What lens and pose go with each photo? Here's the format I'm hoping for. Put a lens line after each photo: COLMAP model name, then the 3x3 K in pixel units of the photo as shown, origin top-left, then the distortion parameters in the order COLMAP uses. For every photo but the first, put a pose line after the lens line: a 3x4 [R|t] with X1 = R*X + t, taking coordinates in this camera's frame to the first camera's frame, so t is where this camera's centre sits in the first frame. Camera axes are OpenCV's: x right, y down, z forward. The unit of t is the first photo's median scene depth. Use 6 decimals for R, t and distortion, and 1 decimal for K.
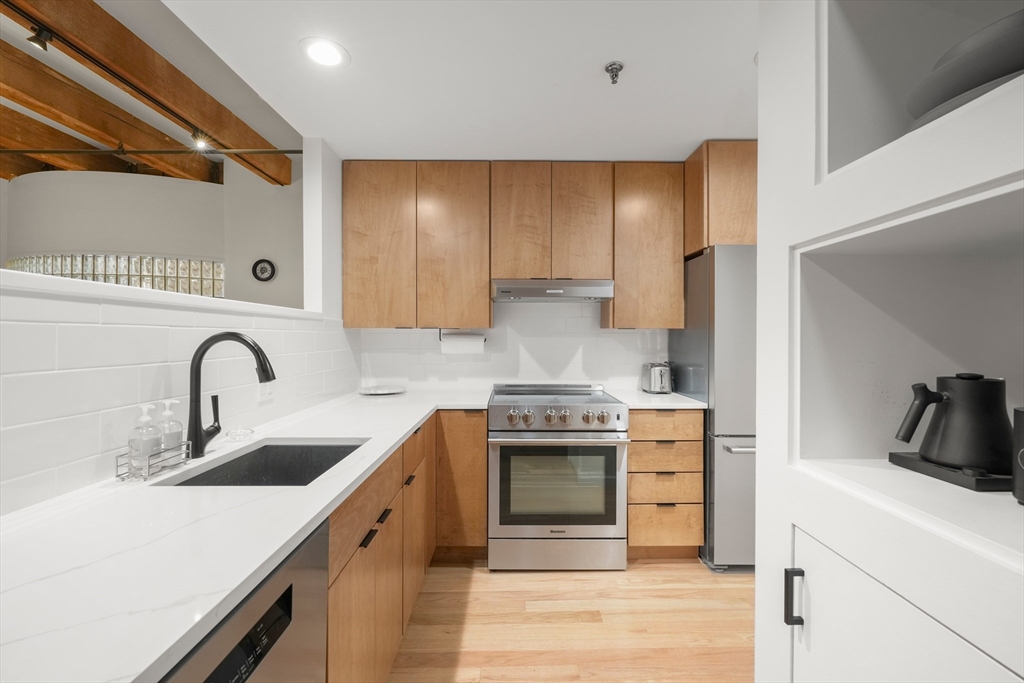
lens RADIAL K [[433.9, 0, 514.3], [0, 433.9, 335.5], [0, 0, 1]] dist [-0.000512, 0.000158]
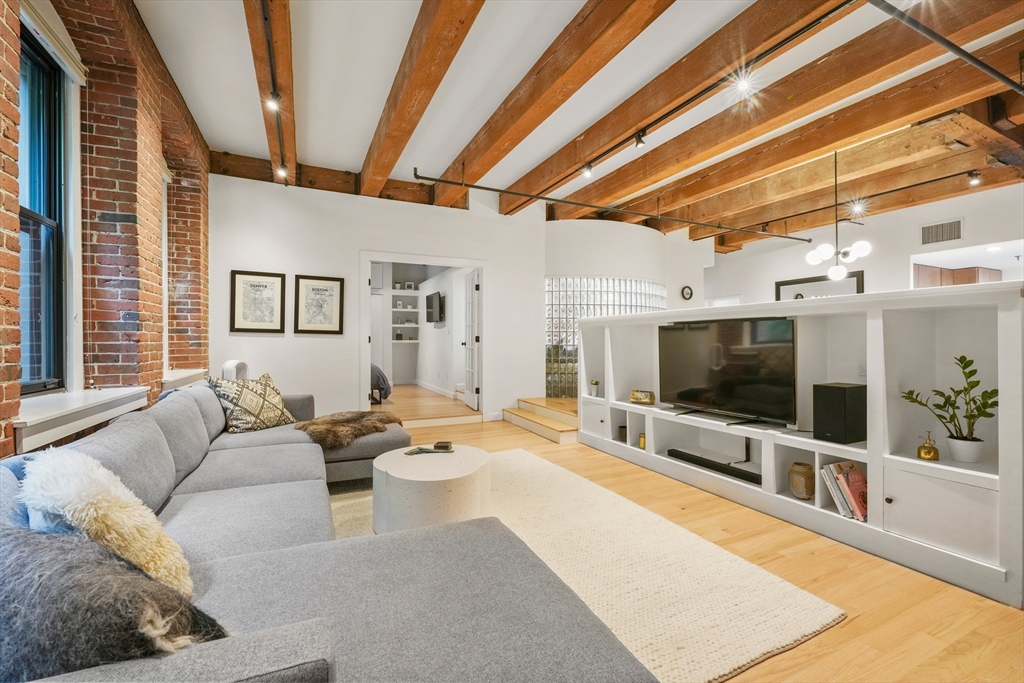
lens RADIAL K [[427.8, 0, 512.0], [0, 427.8, 341.5], [0, 0, 1]] dist [-0.000885, -0.000136]
pose [[0.907897, -0.004126, 0.419172, -3.323256], [0.002133, 0.999984, 0.005222, 0.035034], [-0.419187, -0.003847, 0.907892, -0.293974]]
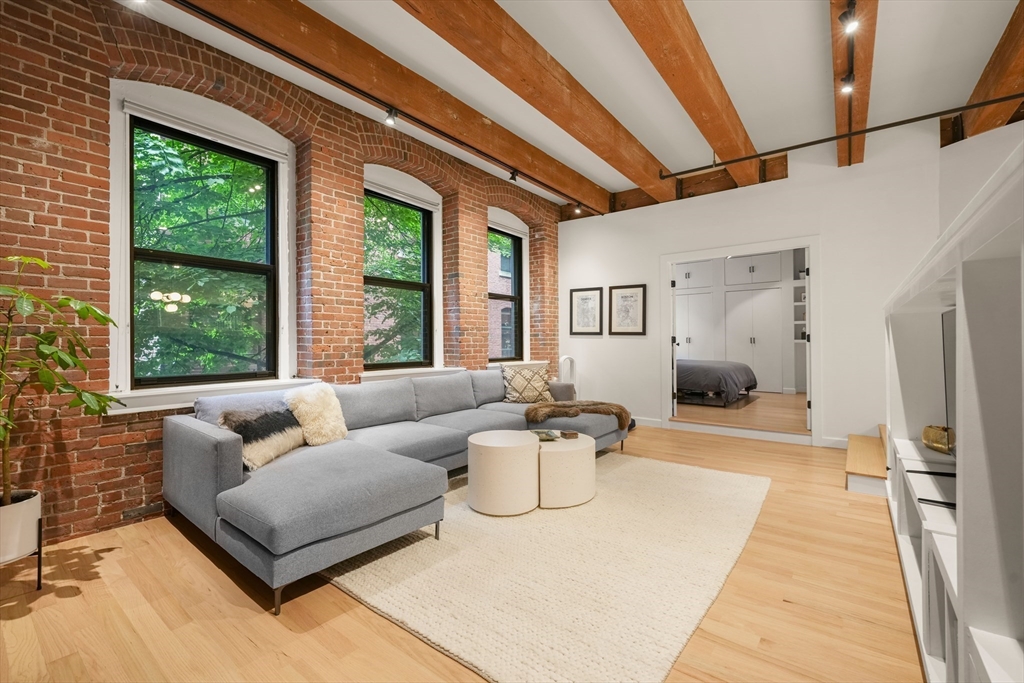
lens RADIAL K [[438.2, 0, 512.3], [0, 438.2, 338.7], [0, 0, 1]] dist [-0.001717, -0.000196]
pose [[0.786499, -0.012020, -0.617474, -2.369896], [0.009090, 0.999928, -0.007888, 0.039387], [0.617524, 0.000591, 0.786552, -0.332662]]
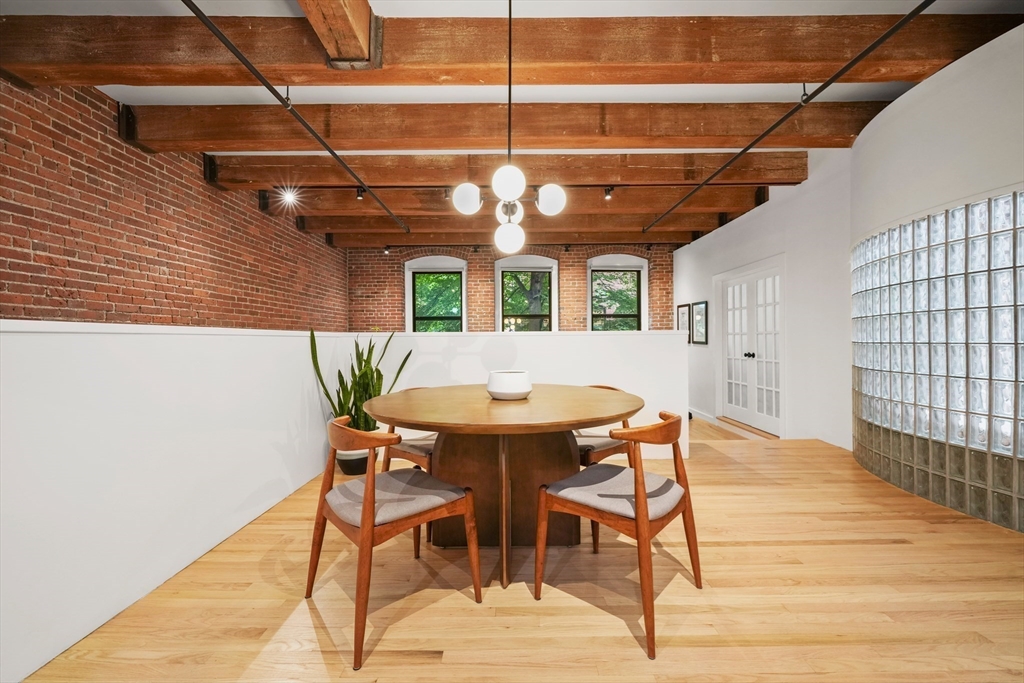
lens RADIAL K [[424.4, 0, 510.3], [0, 424.4, 340.8], [0, 0, 1]] dist [-0.000919, -0.000127]
pose [[-0.010403, -0.000473, -0.999946, -0.689164], [0.010126, 0.999949, -0.000579, -0.022558], [0.999895, -0.010131, -0.010398, 0.686312]]
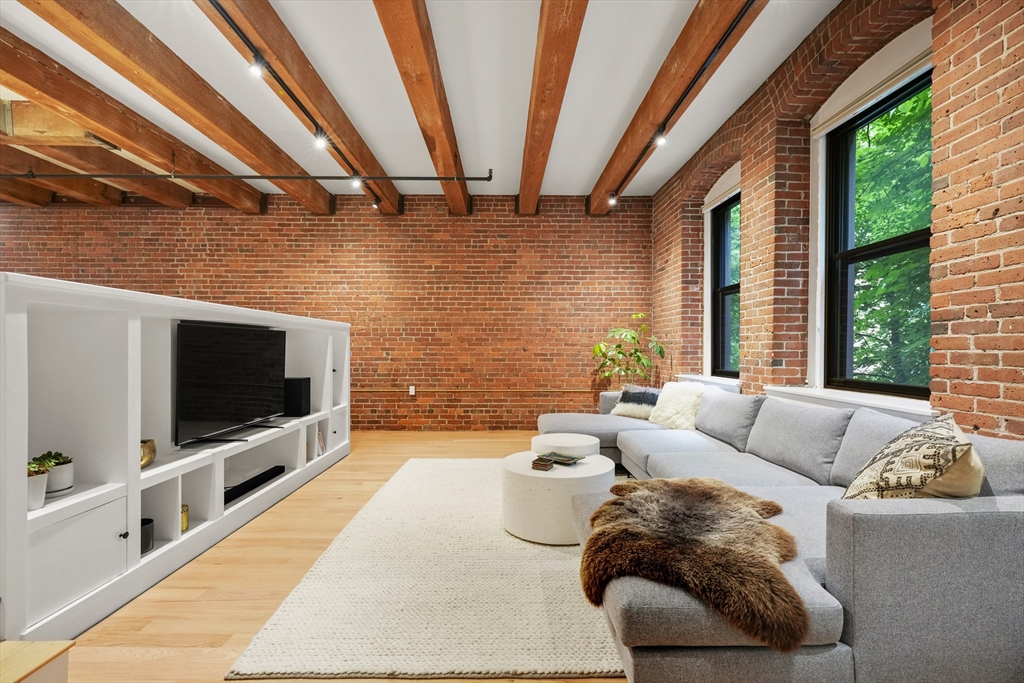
lens RADIAL K [[439.9, 0, 511.6], [0, 439.9, 350.8], [0, 0, 1]] dist [-0.000074, -0.000017]
pose [[-0.999984, -0.005283, -0.002233, -2.940029], [-0.005283, 0.999986, -0.000027, 0.051949], [0.002233, -0.000015, -0.999998, 1.767669]]
